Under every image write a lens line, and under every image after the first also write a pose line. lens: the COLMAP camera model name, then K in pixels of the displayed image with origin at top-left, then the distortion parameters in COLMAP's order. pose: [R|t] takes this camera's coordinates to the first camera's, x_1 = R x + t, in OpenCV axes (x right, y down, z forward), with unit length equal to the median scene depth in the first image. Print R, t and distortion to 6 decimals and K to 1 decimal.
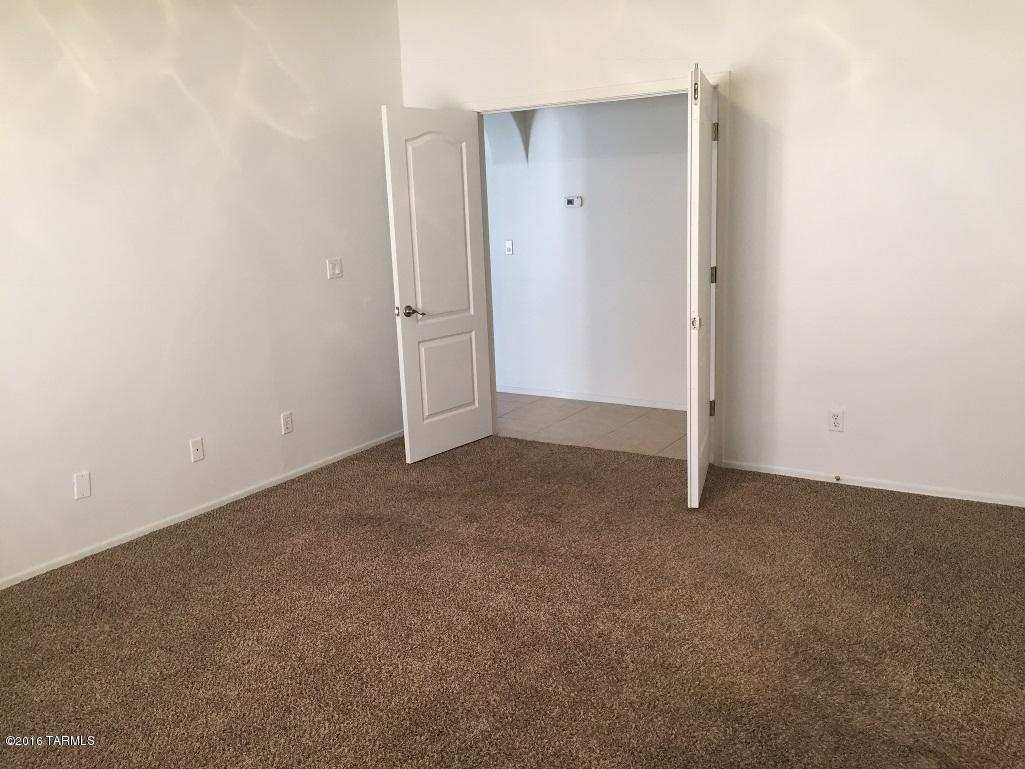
lens RADIAL K [[868.4, 0, 512.5], [0, 868.4, 384.5], [0, 0, 1]] dist [0.028735, 0.002634]
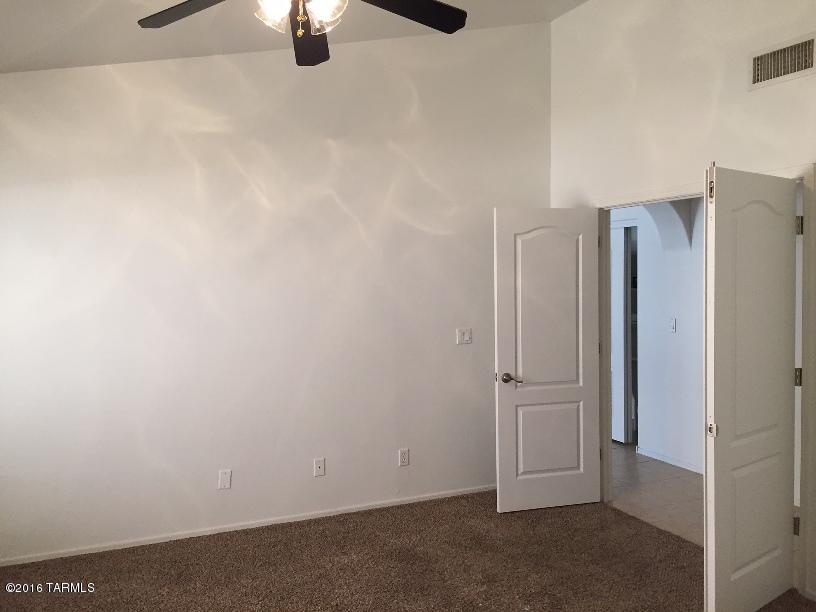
lens RADIAL K [[695.0, 0, 407.5], [0, 695.0, 303.9], [0, 0, 1]] dist [0.076464, -0.102582]
pose [[0.822114, 0.050194, -0.567105, 0.297543], [-0.134976, 0.984890, -0.108499, -0.064004], [0.553091, 0.165745, 0.816468, 0.156643]]
